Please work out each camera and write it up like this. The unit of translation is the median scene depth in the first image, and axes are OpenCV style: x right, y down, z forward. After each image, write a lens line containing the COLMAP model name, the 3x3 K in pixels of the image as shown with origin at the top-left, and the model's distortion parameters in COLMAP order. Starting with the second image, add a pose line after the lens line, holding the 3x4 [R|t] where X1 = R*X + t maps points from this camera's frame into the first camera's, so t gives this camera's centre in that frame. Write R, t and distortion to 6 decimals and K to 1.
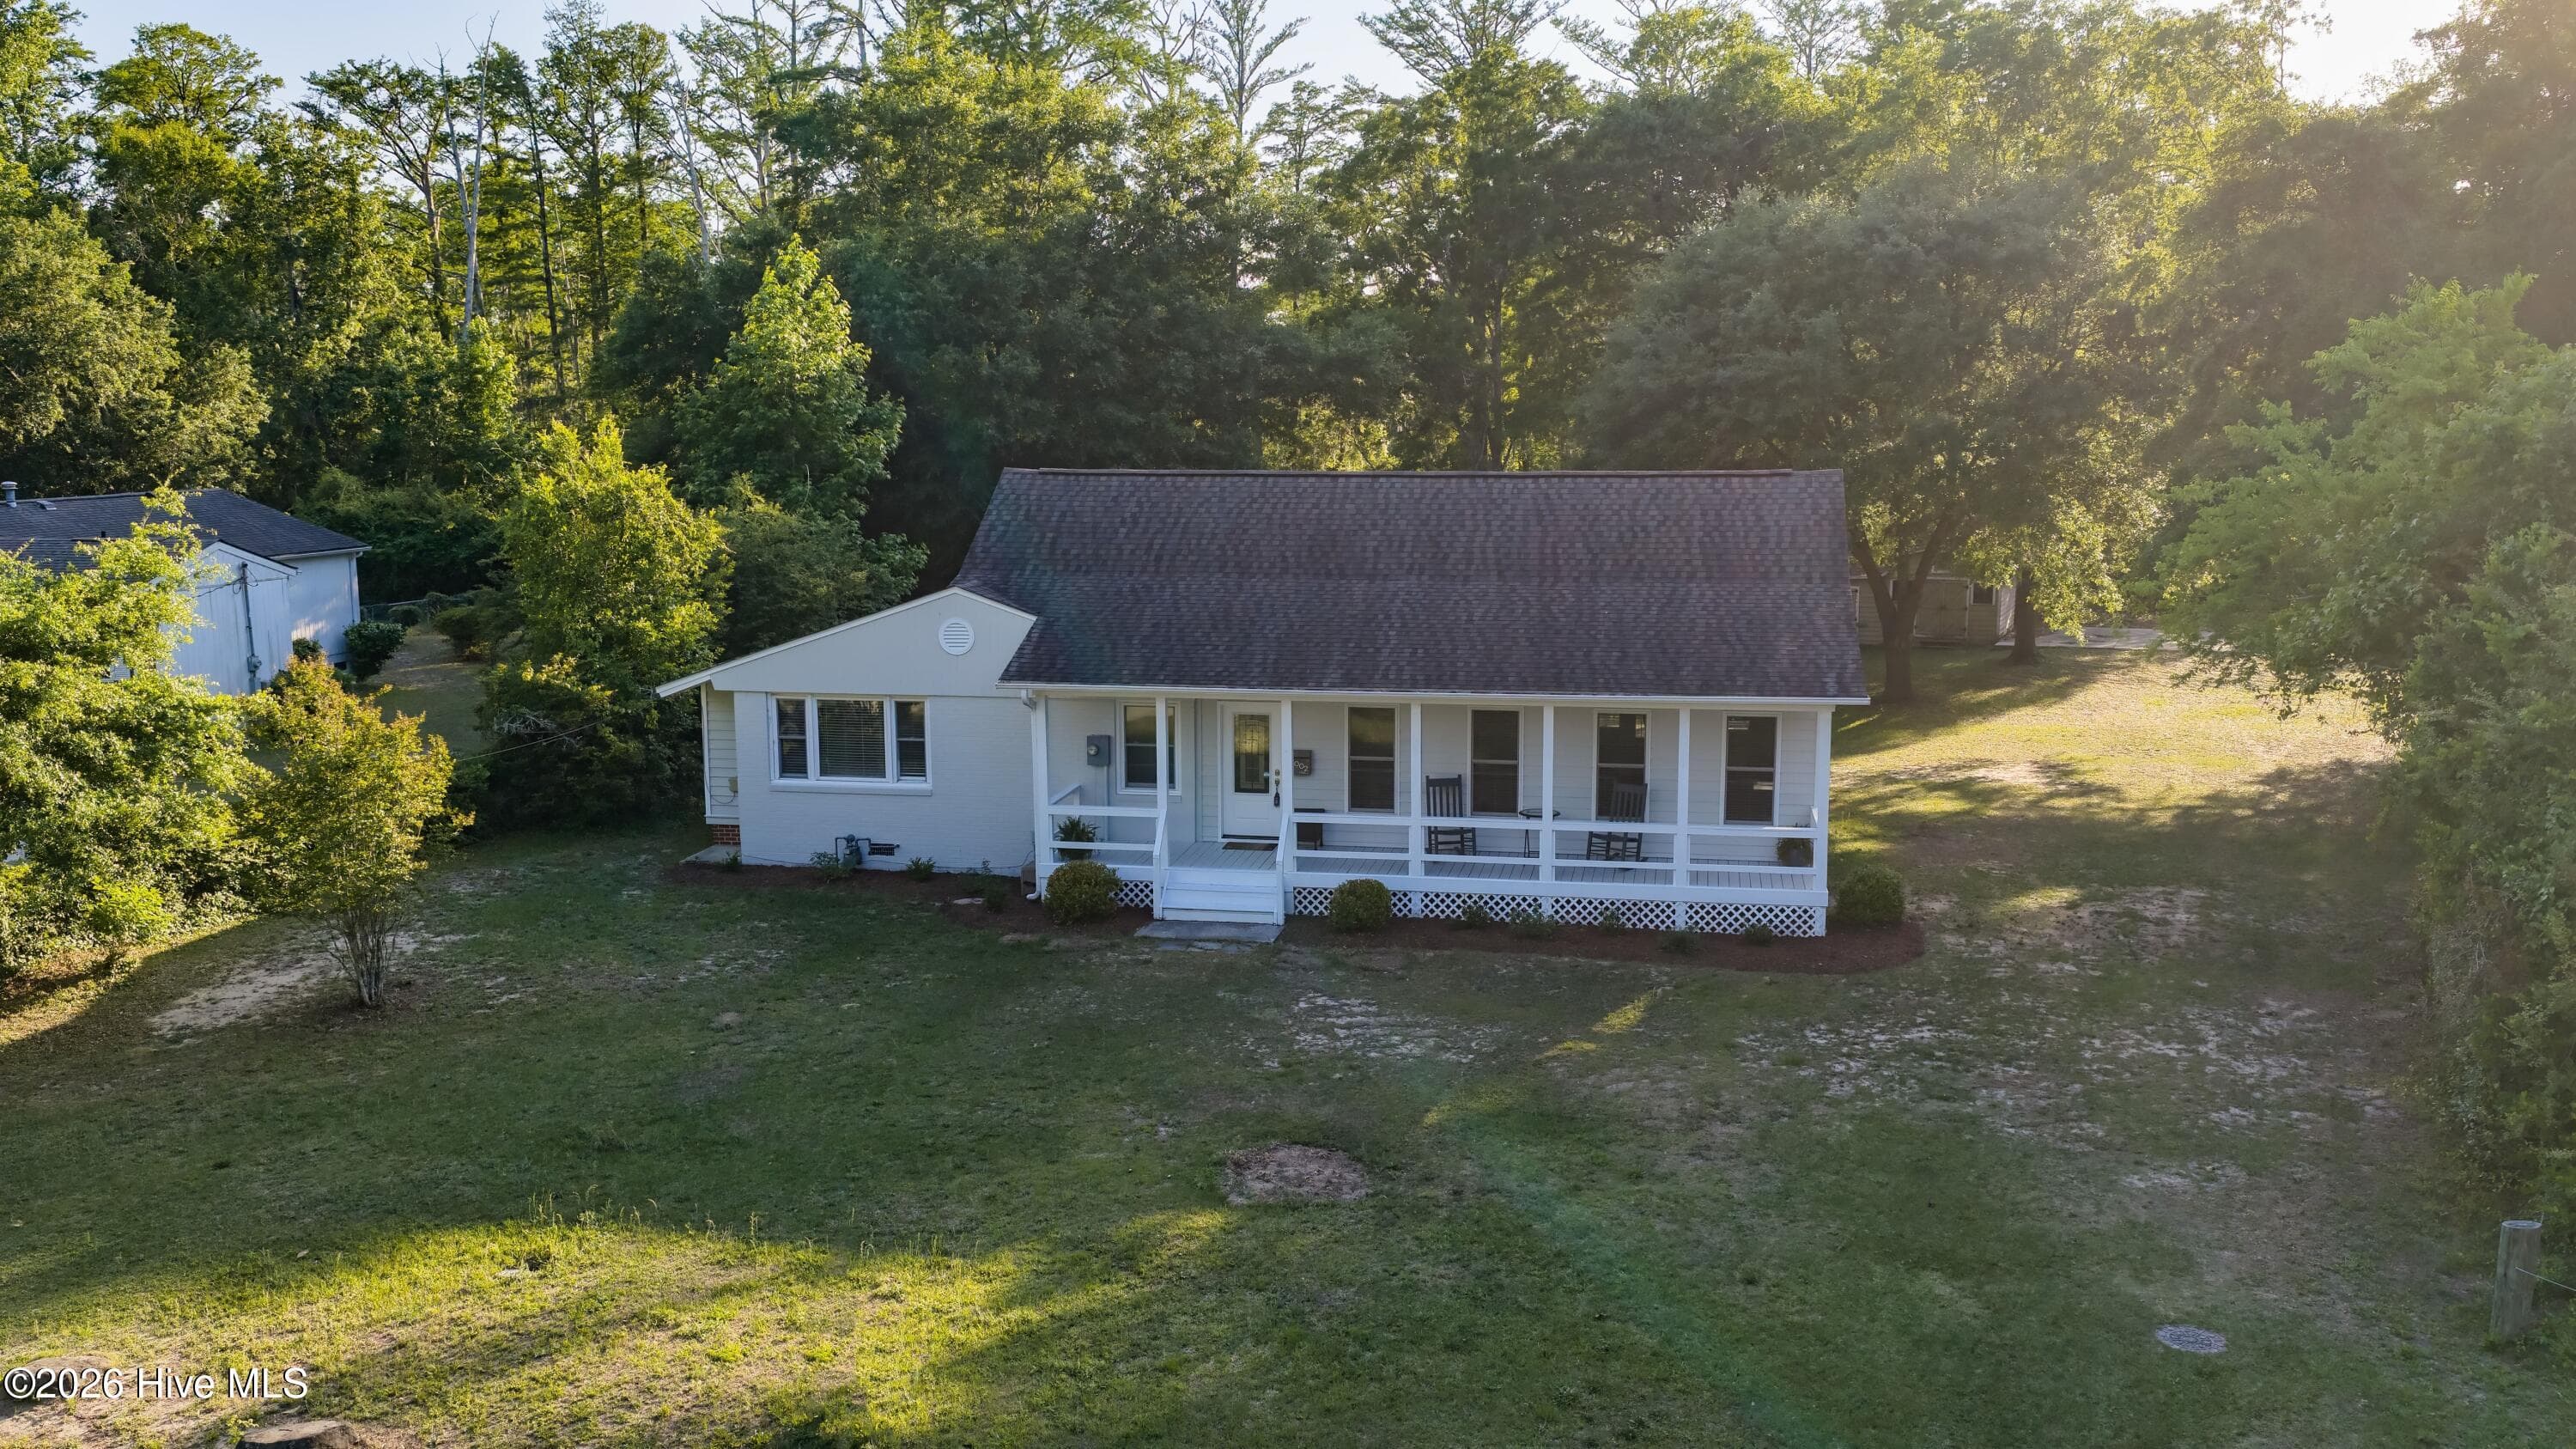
lens RADIAL K [[2023.0, 0, 1288.0], [0, 2023.0, 724.5], [0, 0, 1]] dist [0.010971, -0.013863]
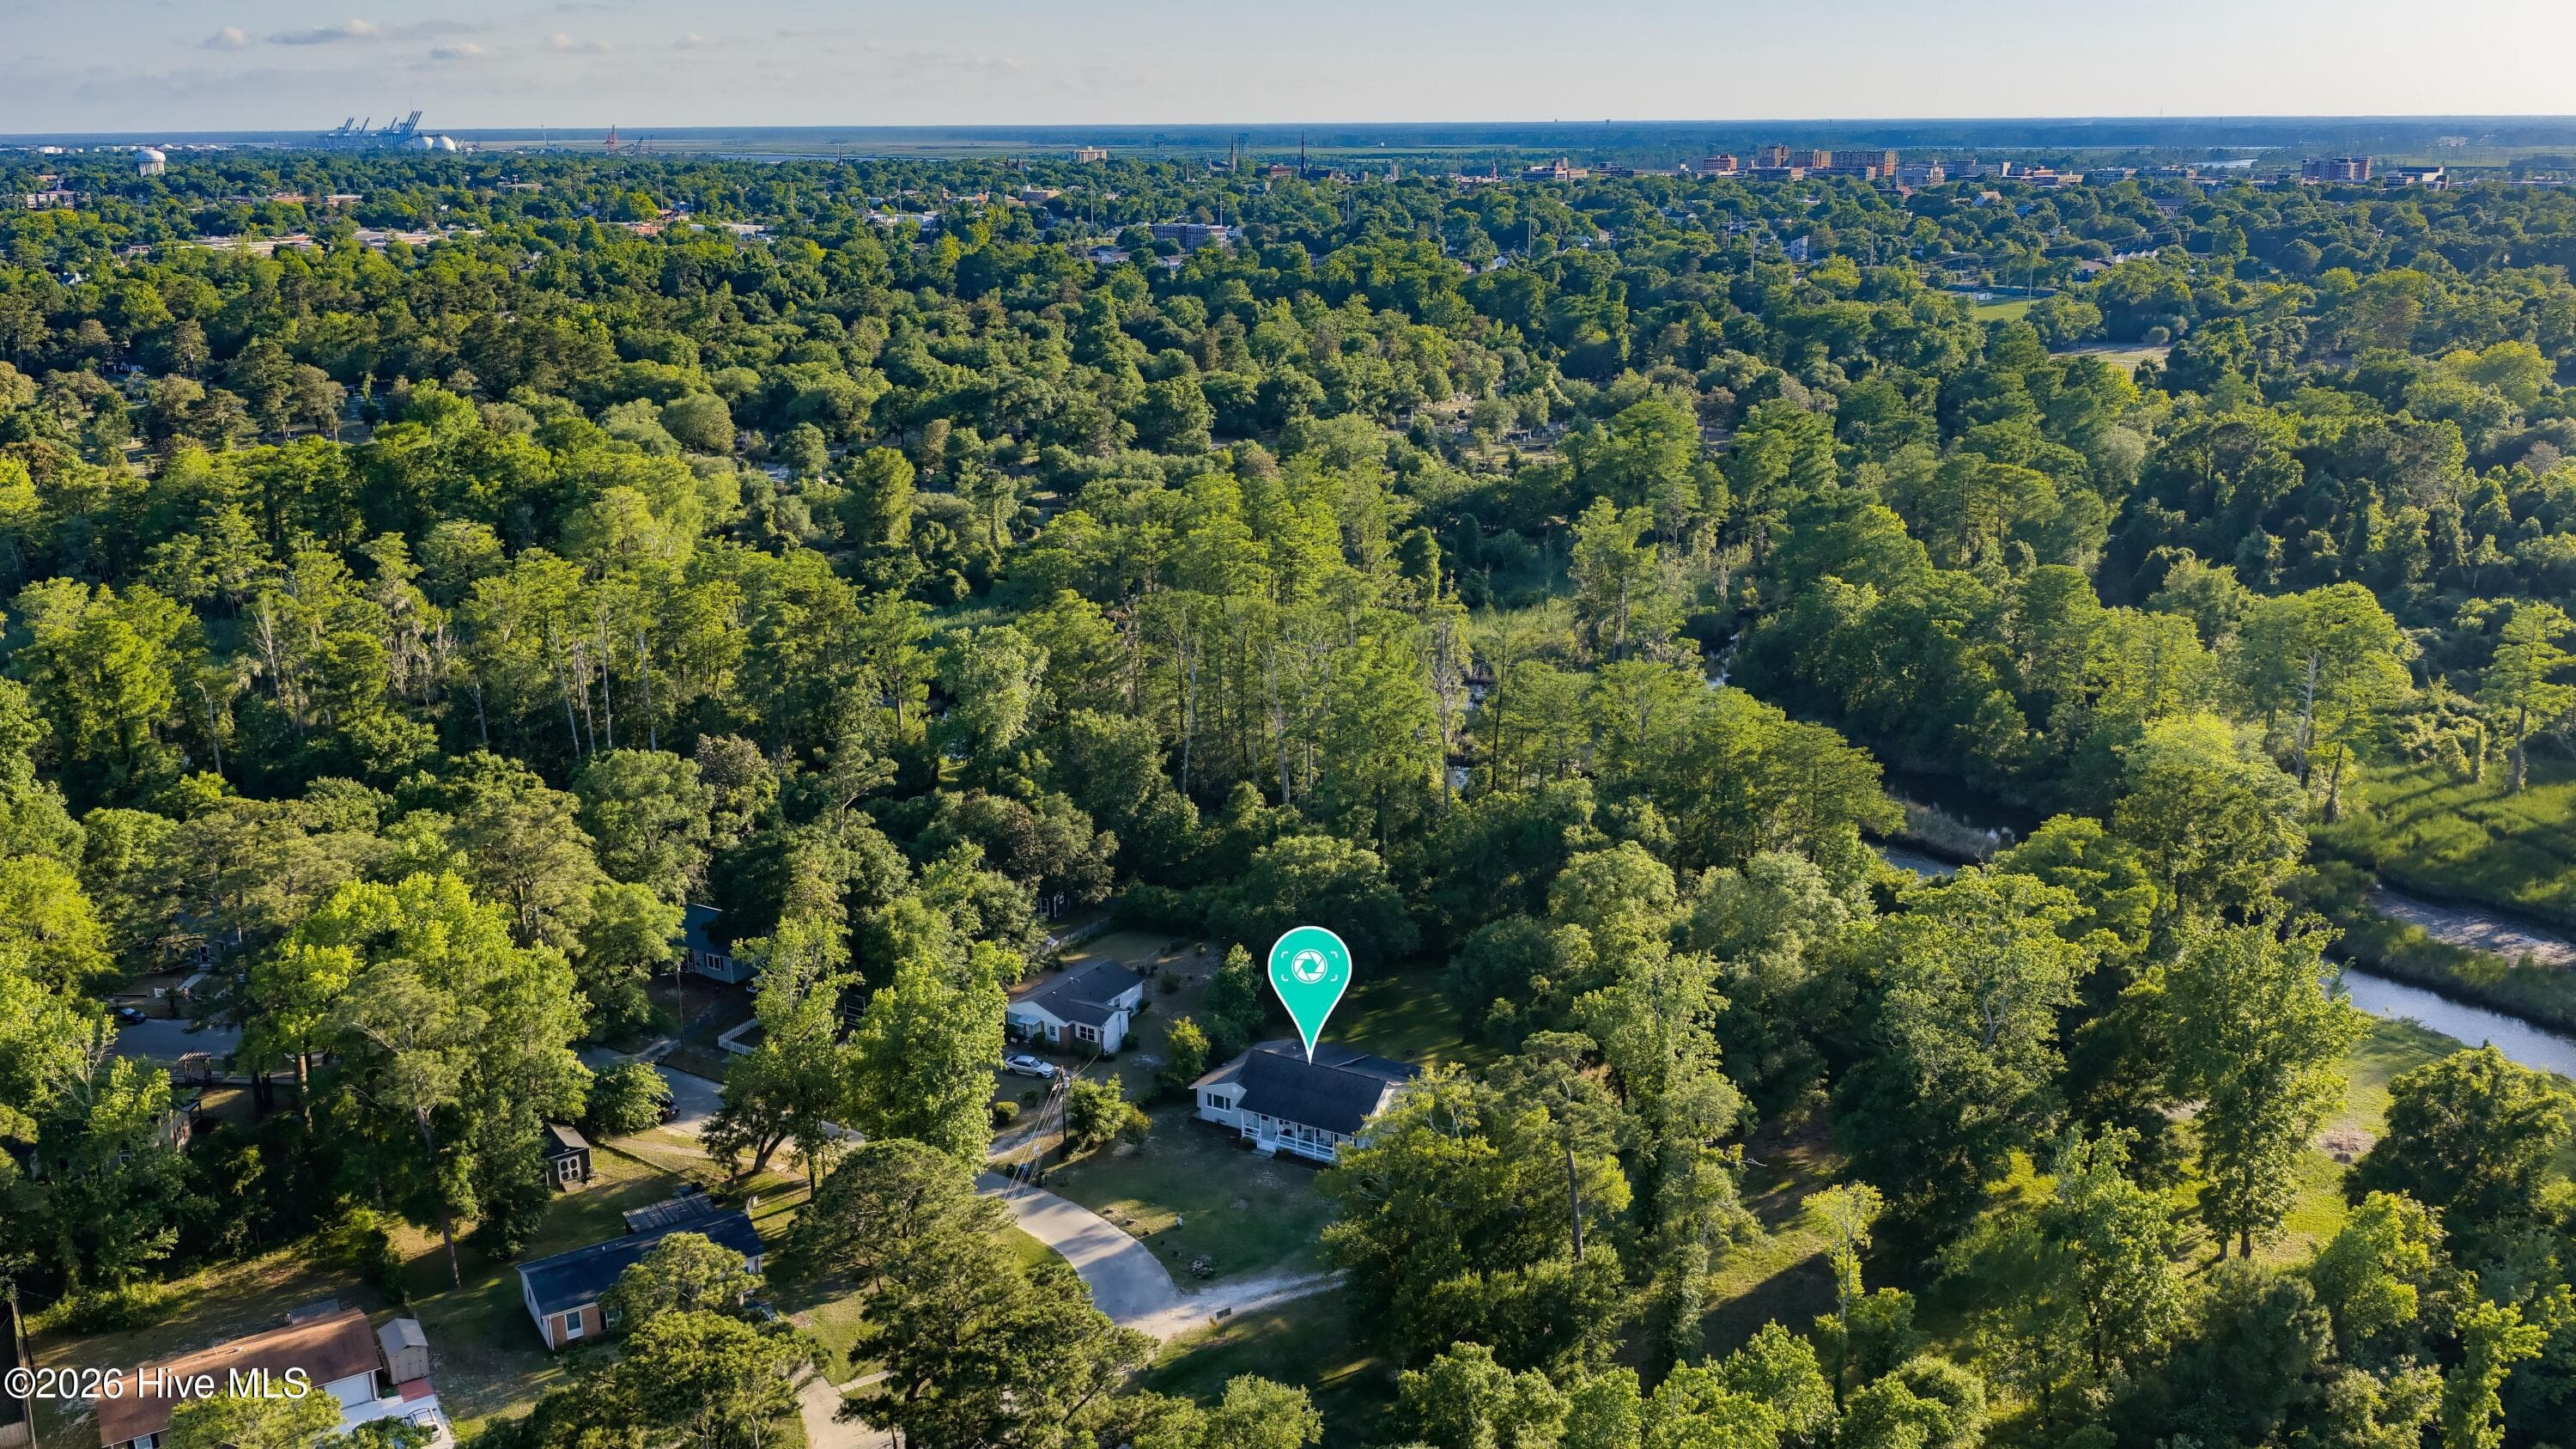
lens RADIAL K [[2023.0, 0, 1288.0], [0, 2023.0, 724.5], [0, 0, 1]] dist [0.010971, -0.013863]
pose [[0.947545, 0.094522, -0.305327, 1.672392], [-0.055831, 0.989533, 0.133071, -1.883737], [0.314709, -0.109044, 0.942904, -4.365027]]
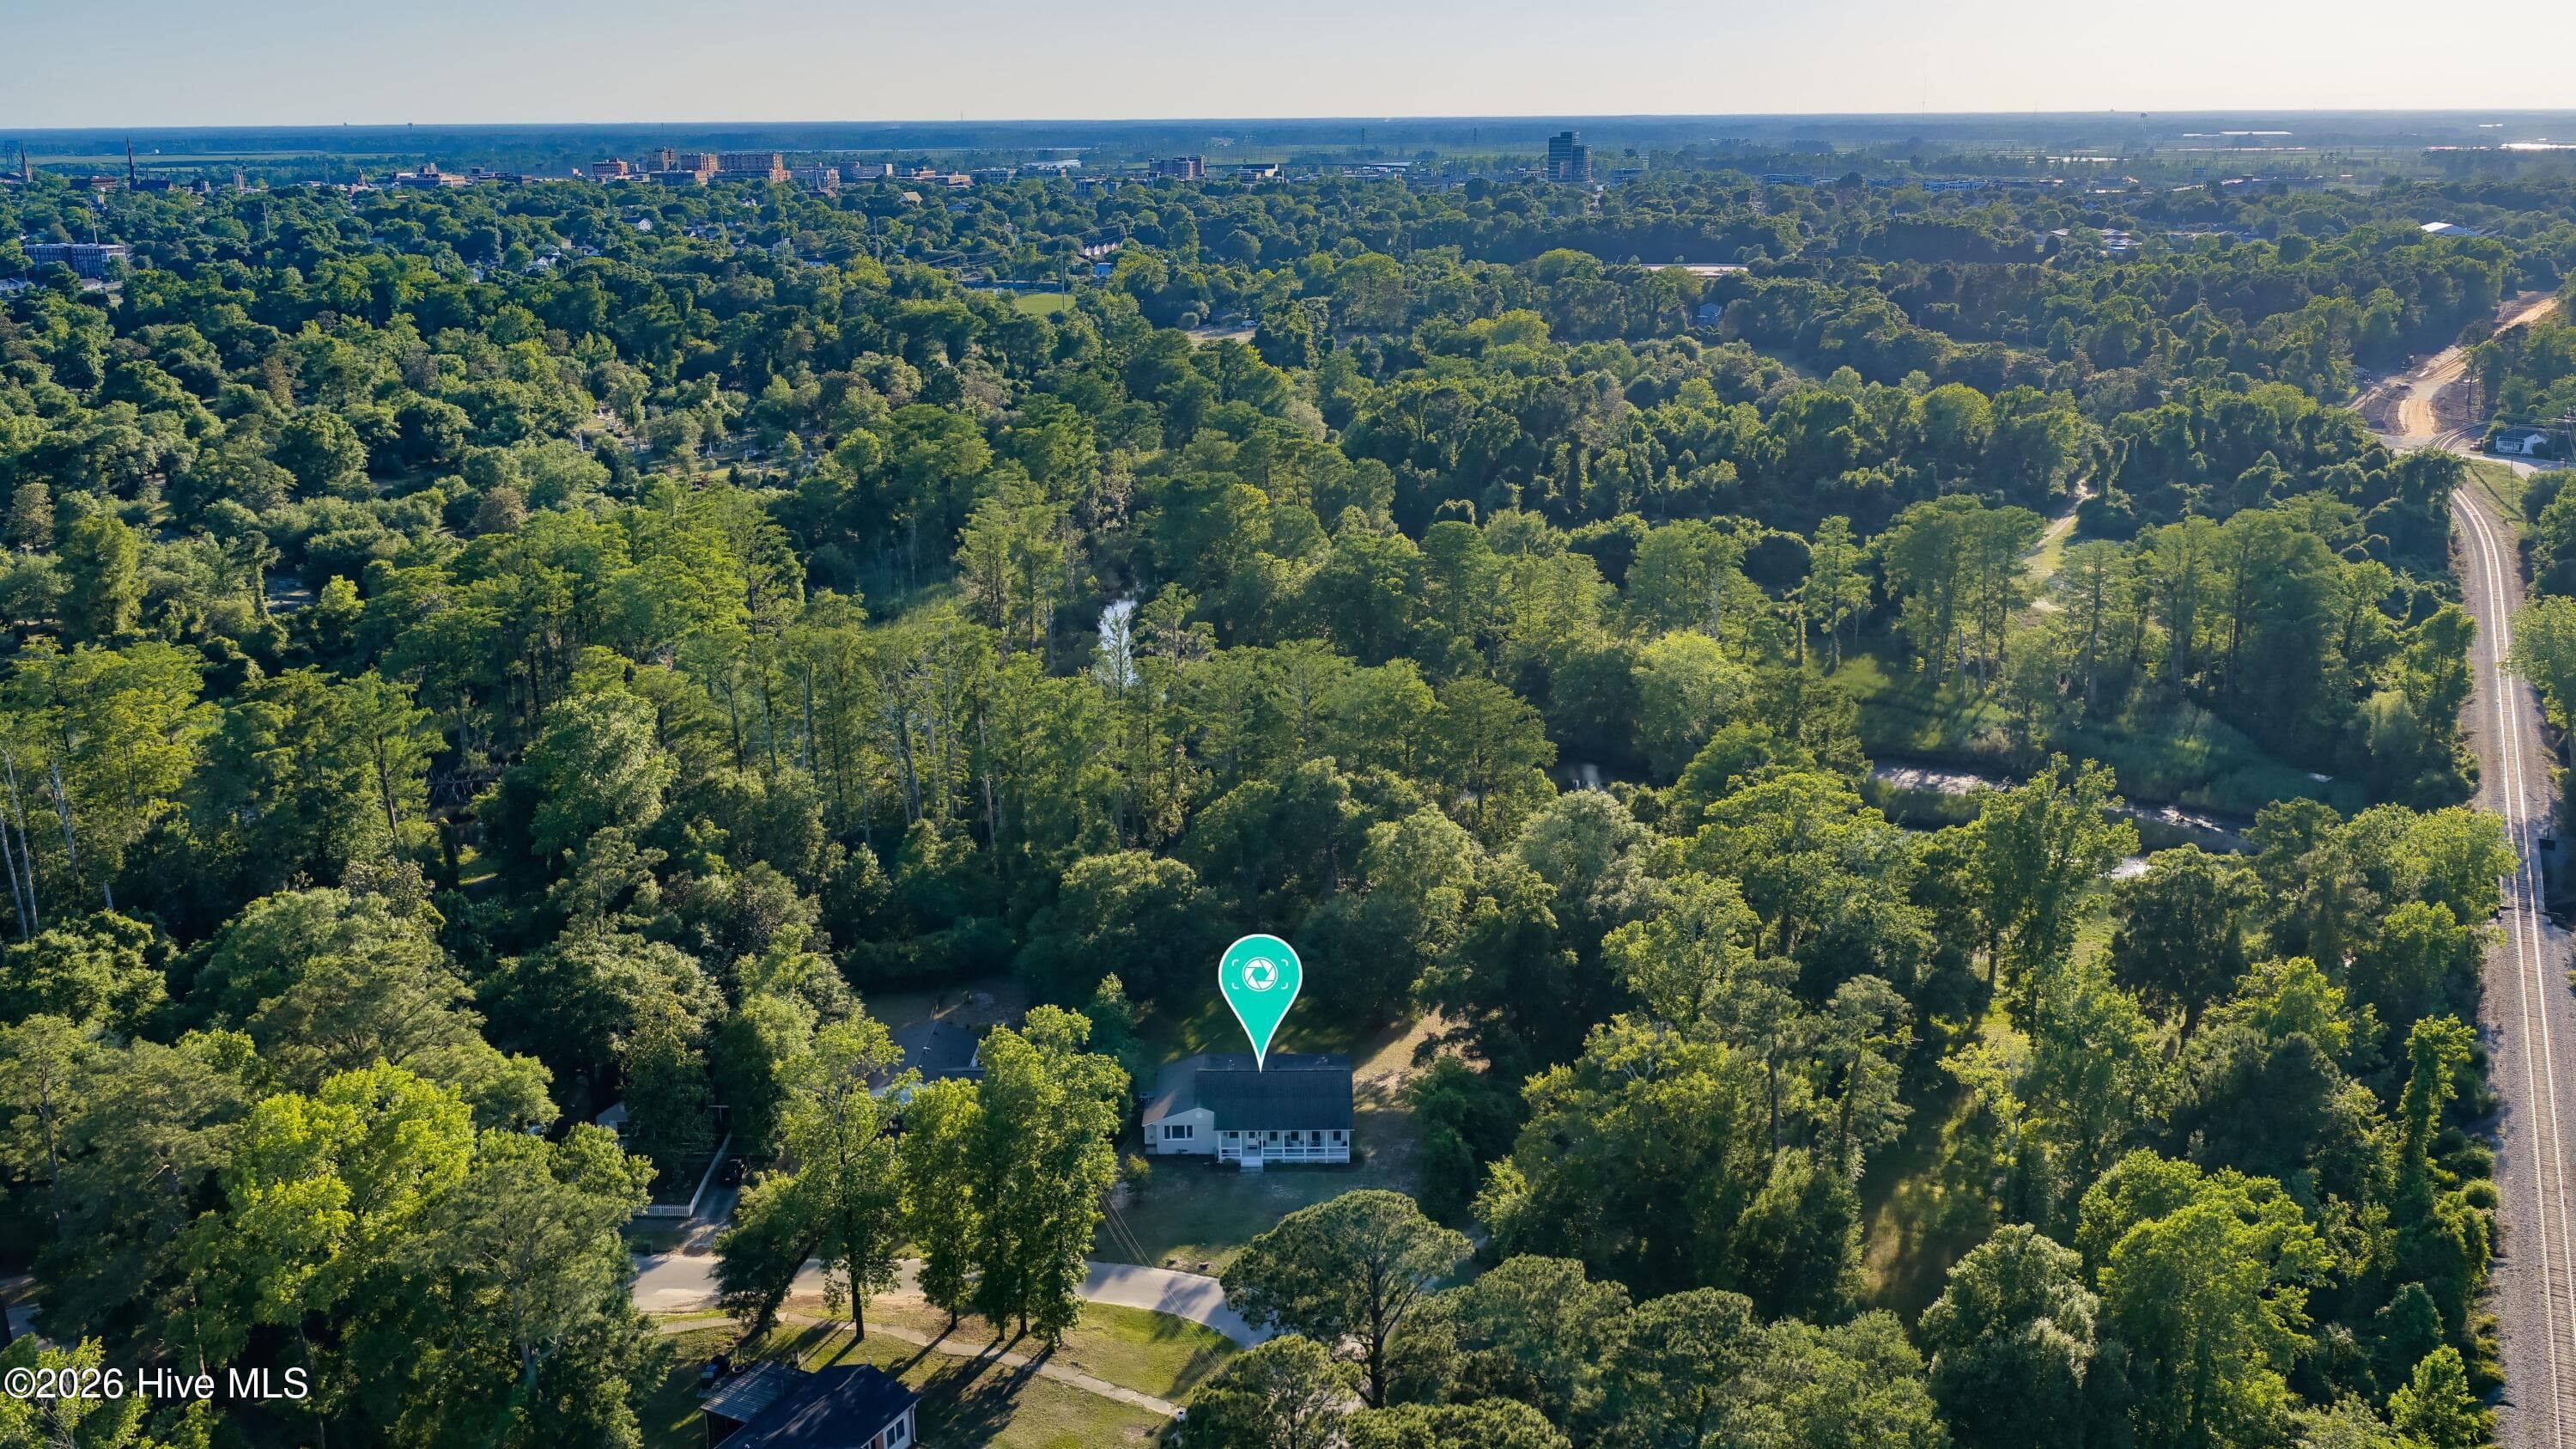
lens RADIAL K [[2023.0, 0, 1288.0], [0, 2023.0, 724.5], [0, 0, 1]] dist [0.010971, -0.013863]
pose [[0.984129, -0.048159, 0.170792, -0.840893], [0.026891, 0.991828, 0.124718, -1.841961], [-0.175403, -0.118146, 0.977382, -4.482290]]
